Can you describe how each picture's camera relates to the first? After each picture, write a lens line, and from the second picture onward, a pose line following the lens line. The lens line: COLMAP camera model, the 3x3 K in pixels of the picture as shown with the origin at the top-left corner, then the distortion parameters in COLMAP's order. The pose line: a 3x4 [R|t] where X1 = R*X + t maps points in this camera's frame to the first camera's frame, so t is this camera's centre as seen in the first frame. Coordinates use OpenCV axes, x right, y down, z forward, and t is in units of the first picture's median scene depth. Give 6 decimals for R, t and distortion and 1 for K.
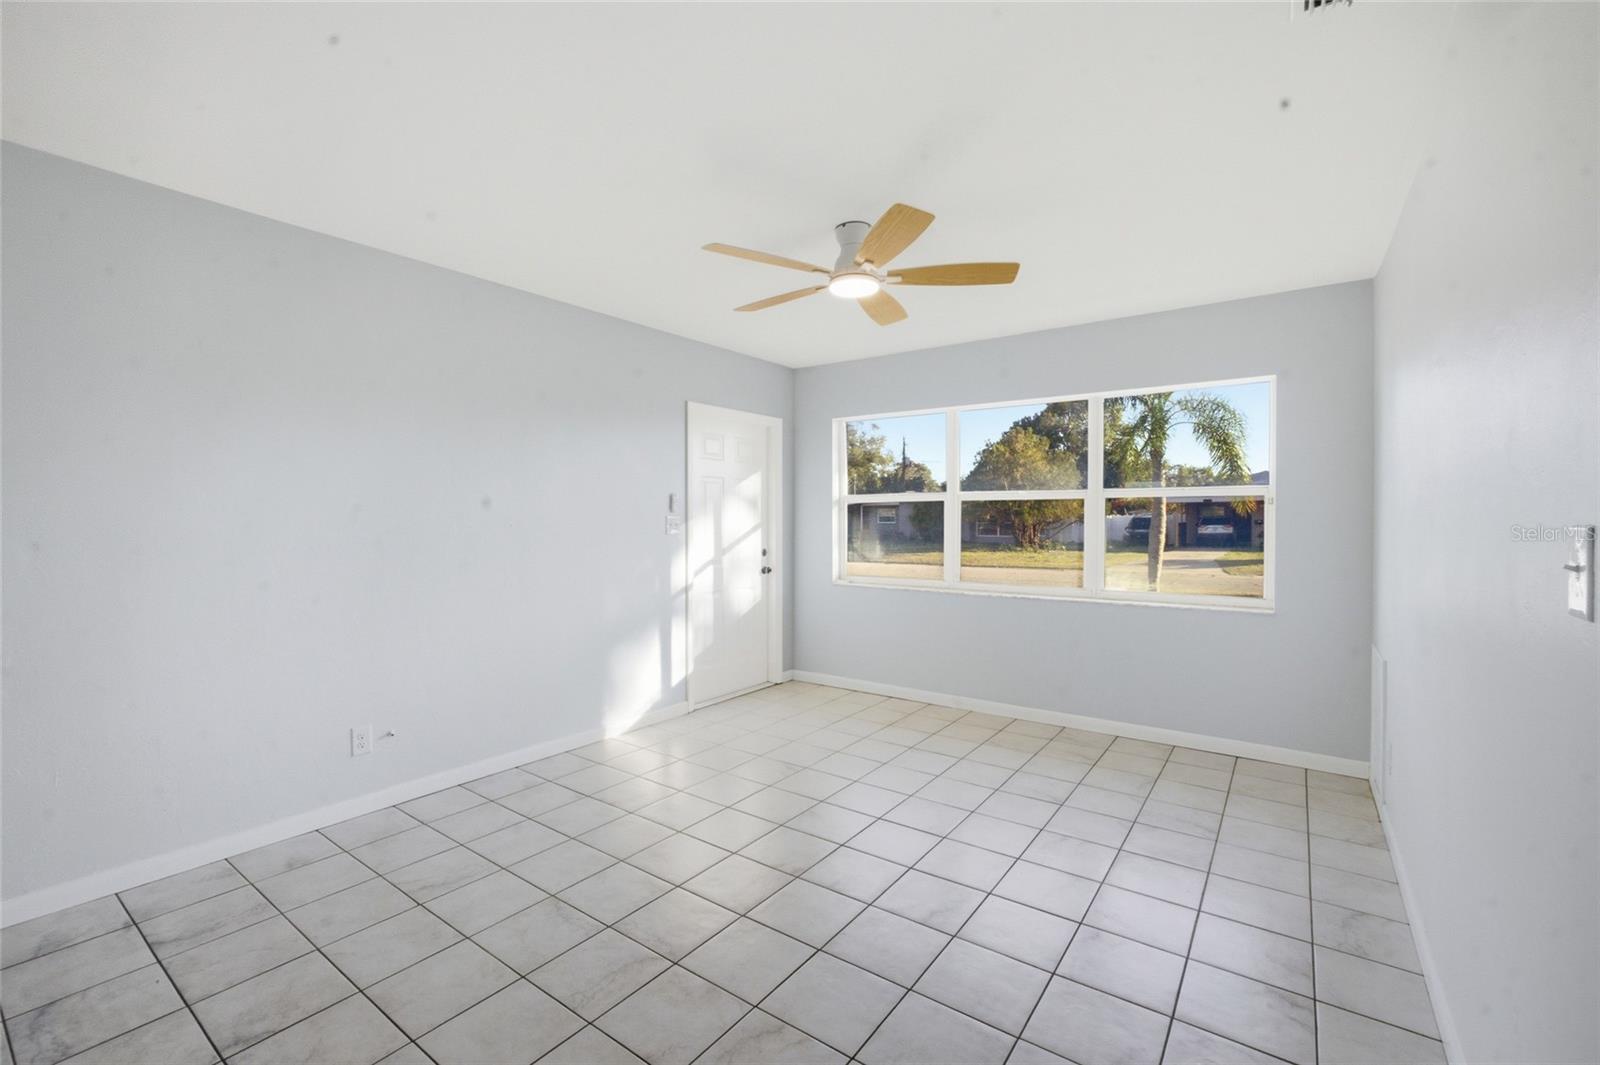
lens RADIAL K [[698.2, 0, 793.1], [0, 698.2, 527.0], [0, 0, 1]] dist [-0.002593, 0.004349]
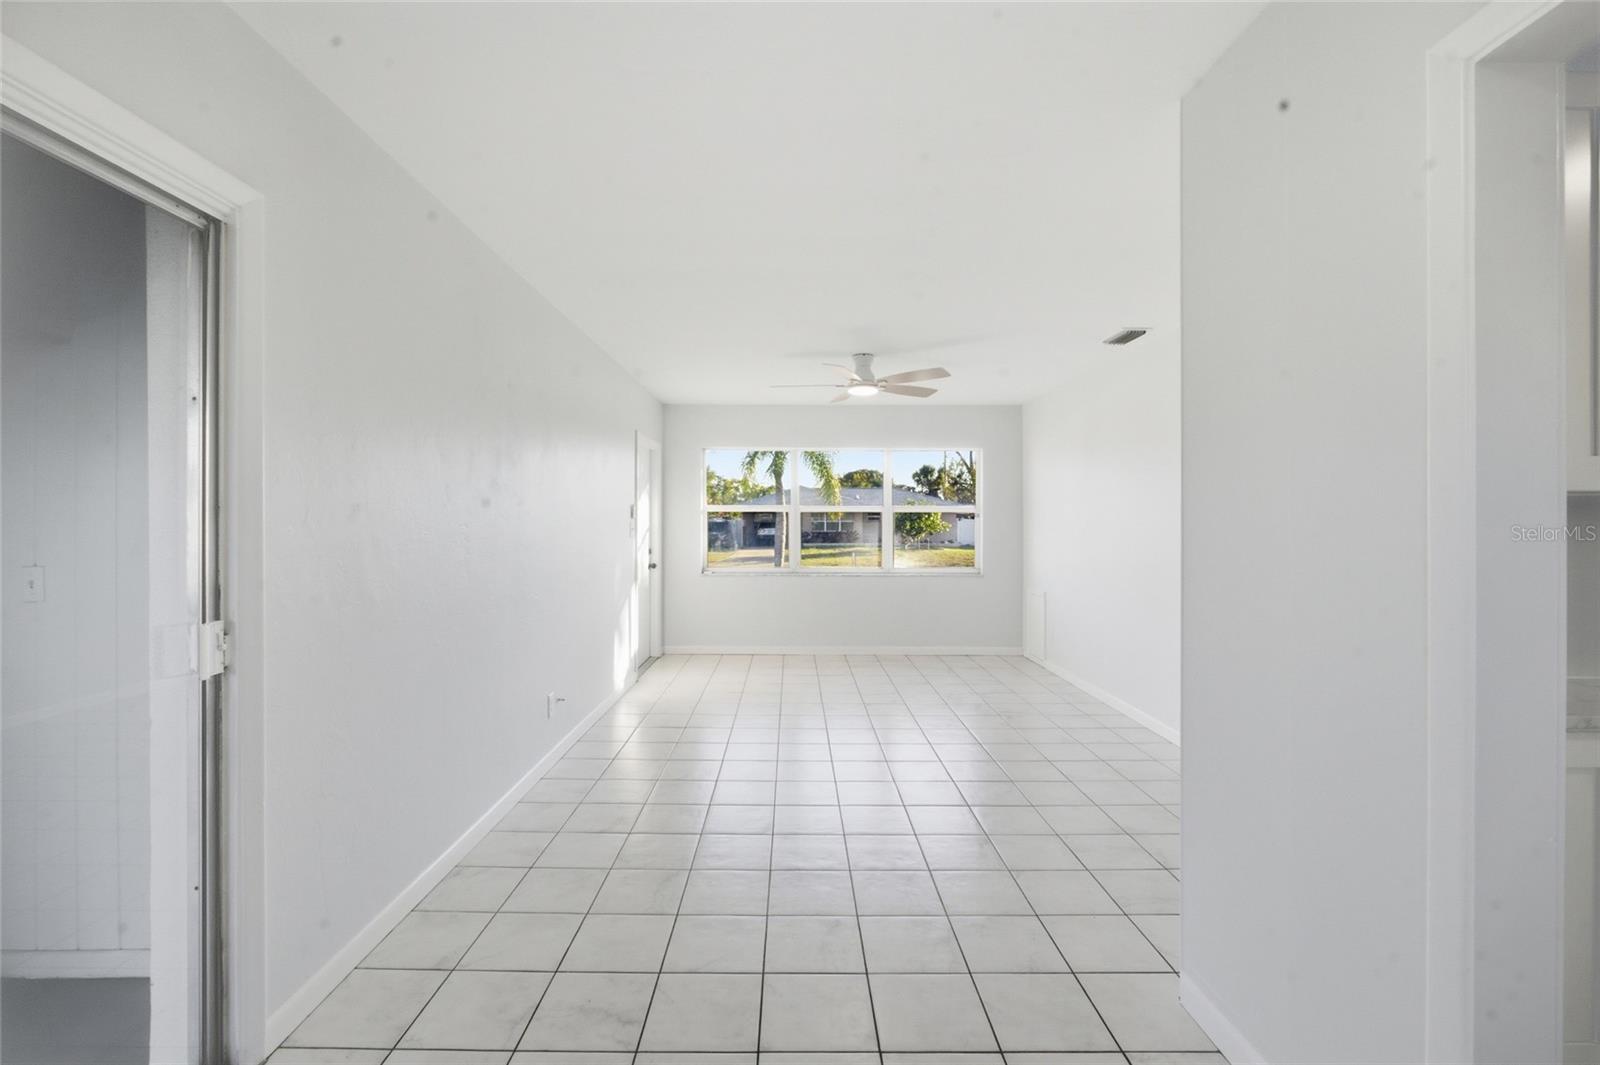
lens RADIAL K [[698.2, 0, 793.1], [0, 698.2, 527.0], [0, 0, 1]] dist [-0.002593, 0.004349]
pose [[0.799323, -0.001609, 0.600899, -0.581633], [0.005091, 0.999979, -0.004095, -0.000349], [-0.600880, 0.006333, 0.799314, -0.140606]]
